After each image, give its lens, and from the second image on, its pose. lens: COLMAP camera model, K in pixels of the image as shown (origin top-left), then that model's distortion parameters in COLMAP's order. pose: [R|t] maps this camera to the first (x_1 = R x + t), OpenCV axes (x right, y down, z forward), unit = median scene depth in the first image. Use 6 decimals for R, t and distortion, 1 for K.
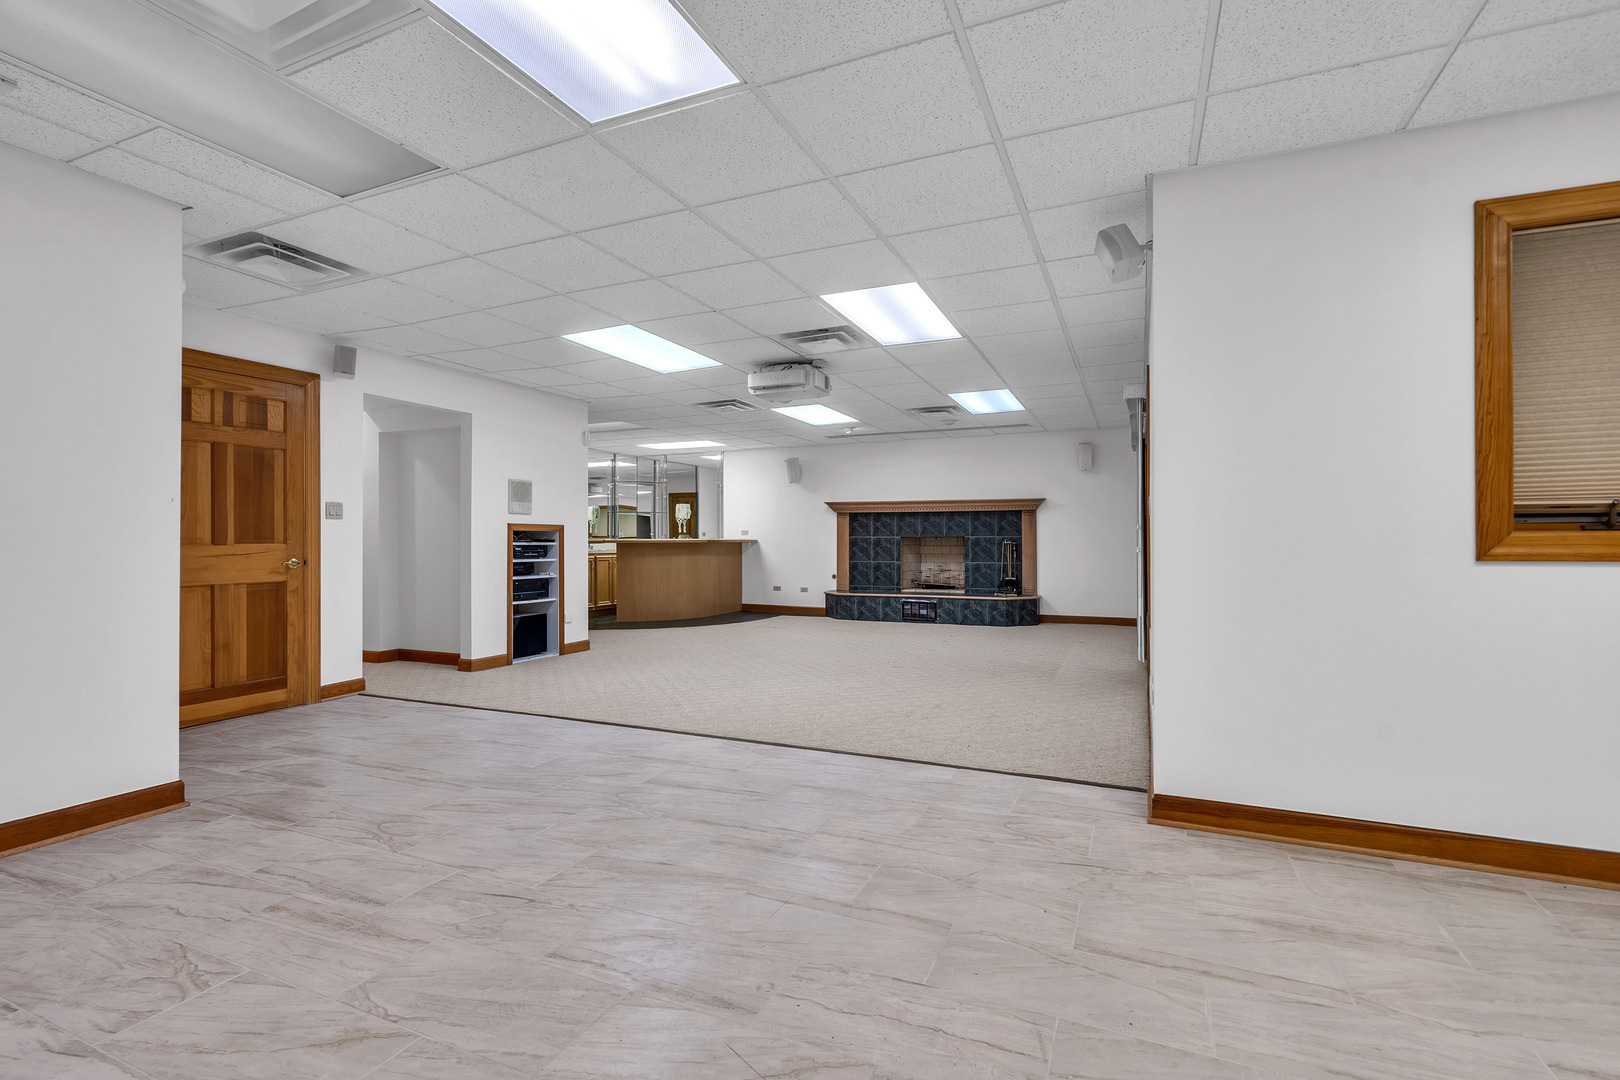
lens RADIAL K [[752.3, 0, 810.2], [0, 752.3, 534.1], [0, 0, 1]] dist [-0.001369, 0.002191]
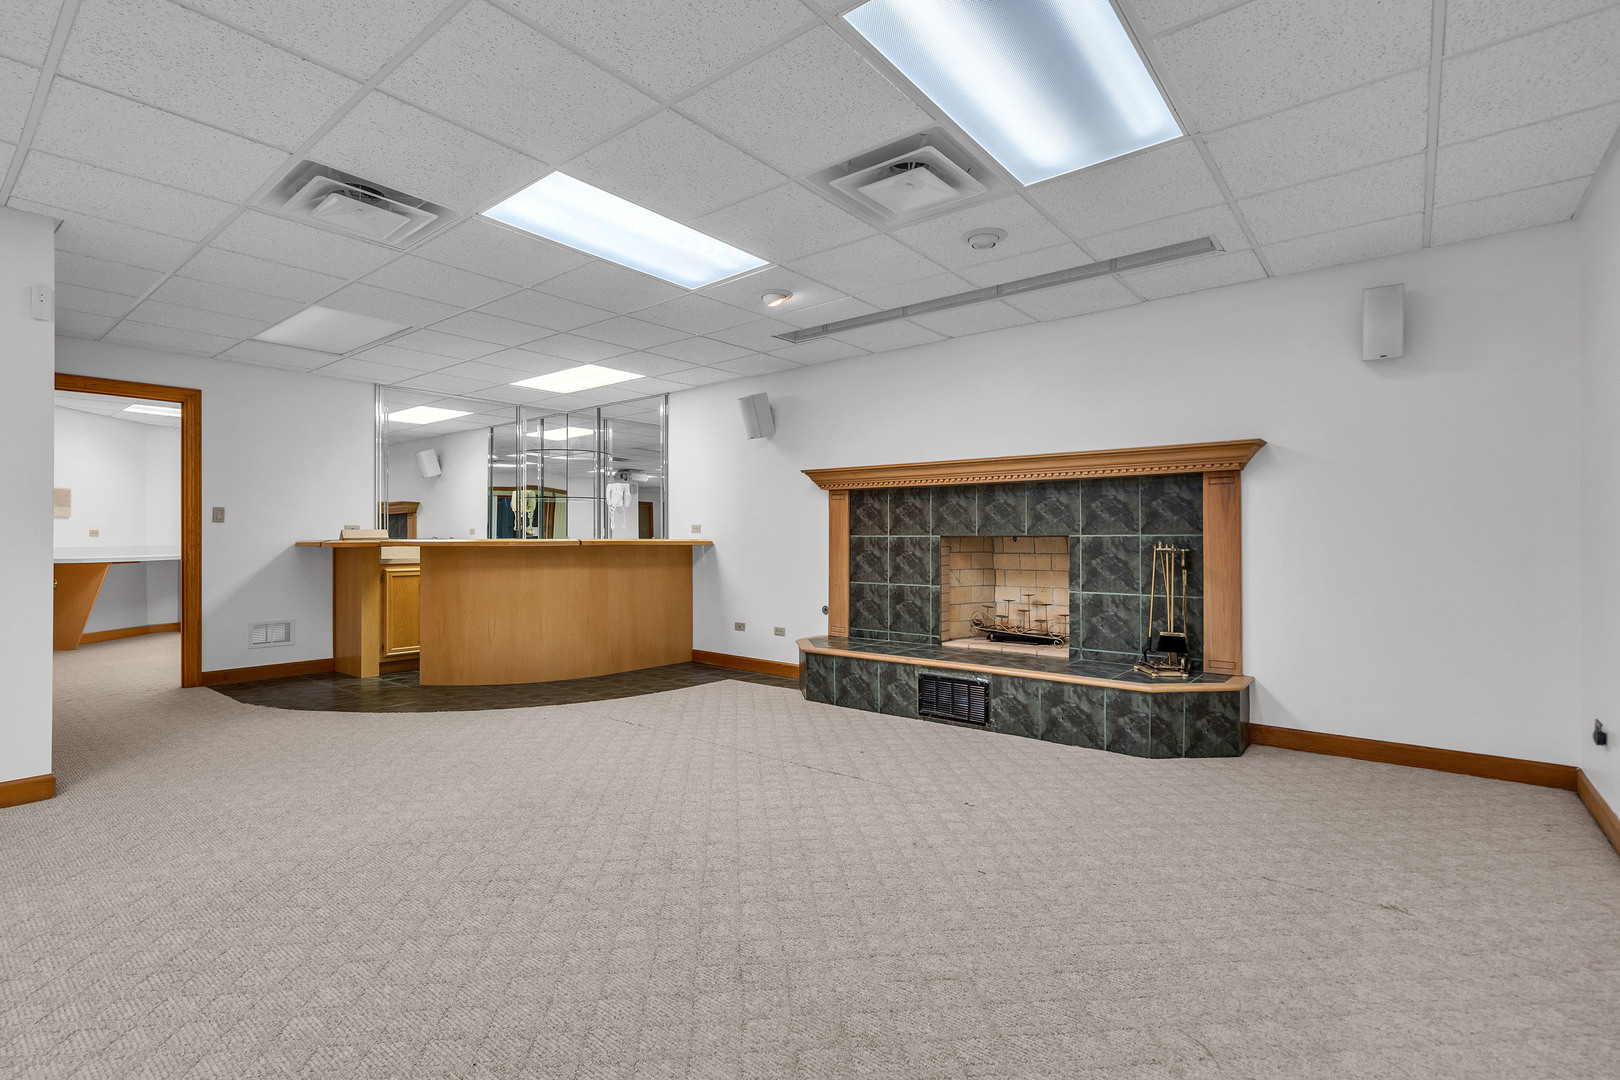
lens RADIAL K [[752.3, 0, 808.5], [0, 752.3, 540.8], [0, 0, 1]] dist [-0.001369, 0.002191]
pose [[0.965798, 0.001758, -0.259291, 0.177324], [-0.000031, 0.999978, 0.006662, 0.003874], [0.259297, -0.006426, 0.965776, 0.536040]]
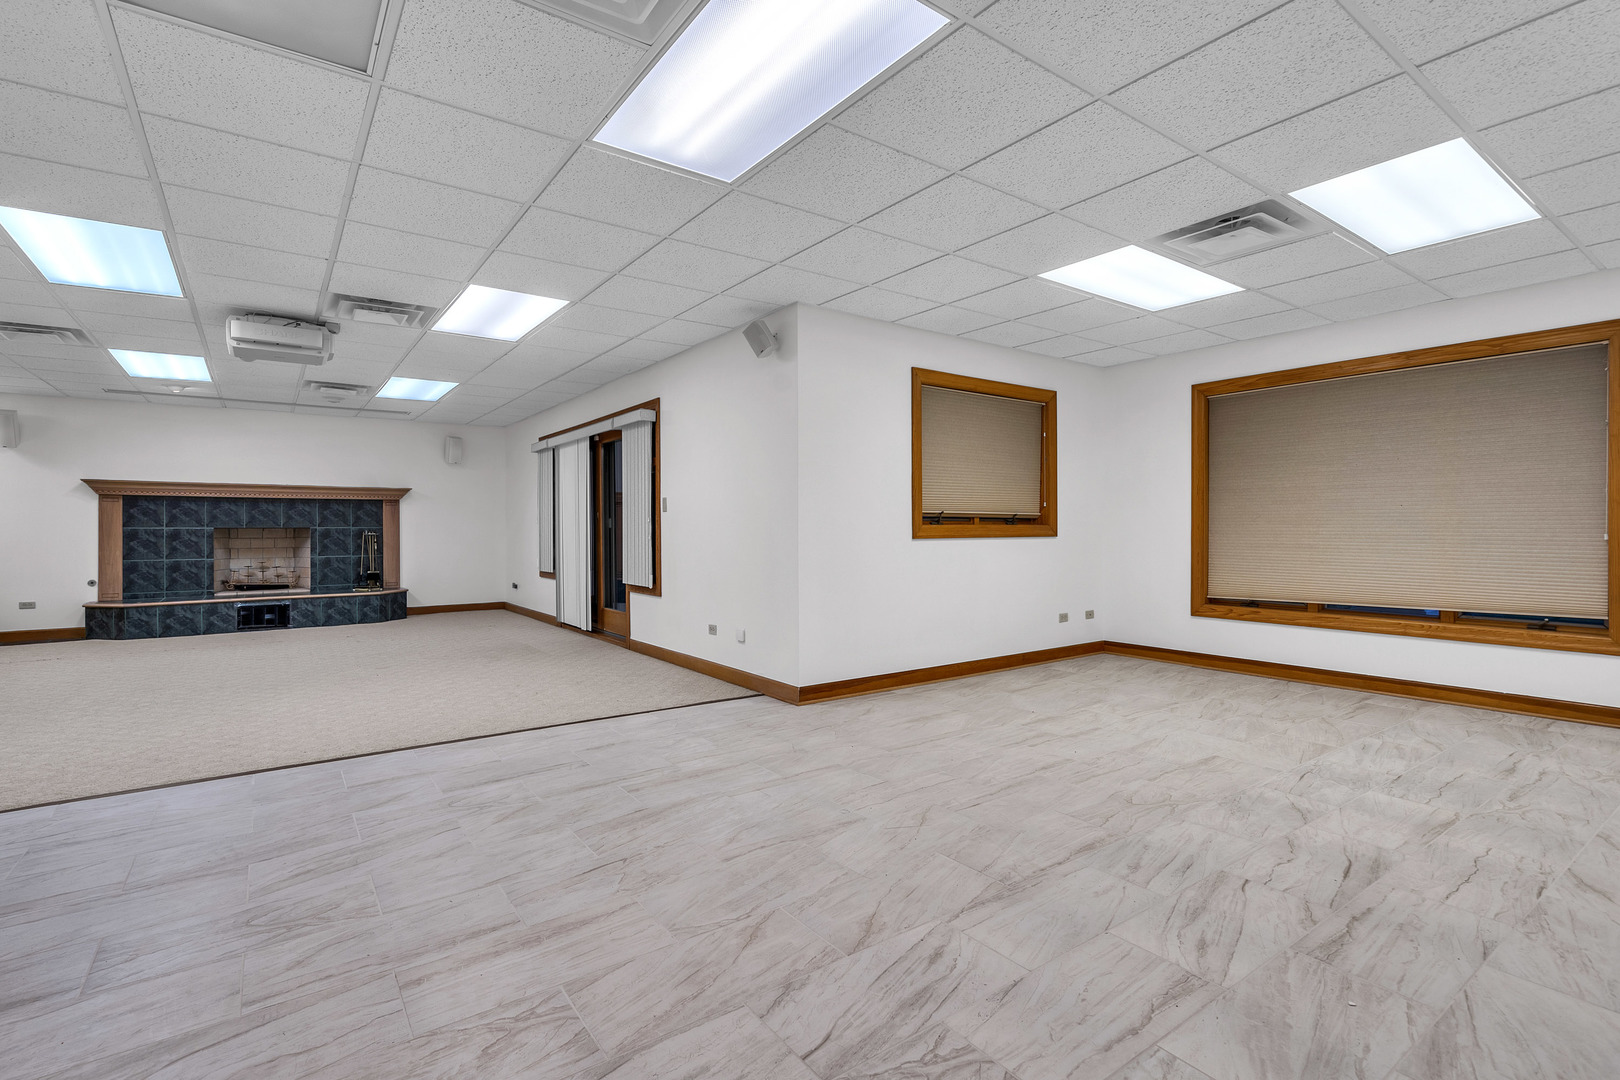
lens RADIAL K [[752.3, 0, 809.6], [0, 752.3, 531.9], [0, 0, 1]] dist [-0.001369, 0.002191]
pose [[0.504127, -0.005081, 0.863615, -0.271860], [-0.002998, 0.999966, 0.007633, -0.000103], [-0.863624, -0.006437, 0.504095, 0.049524]]
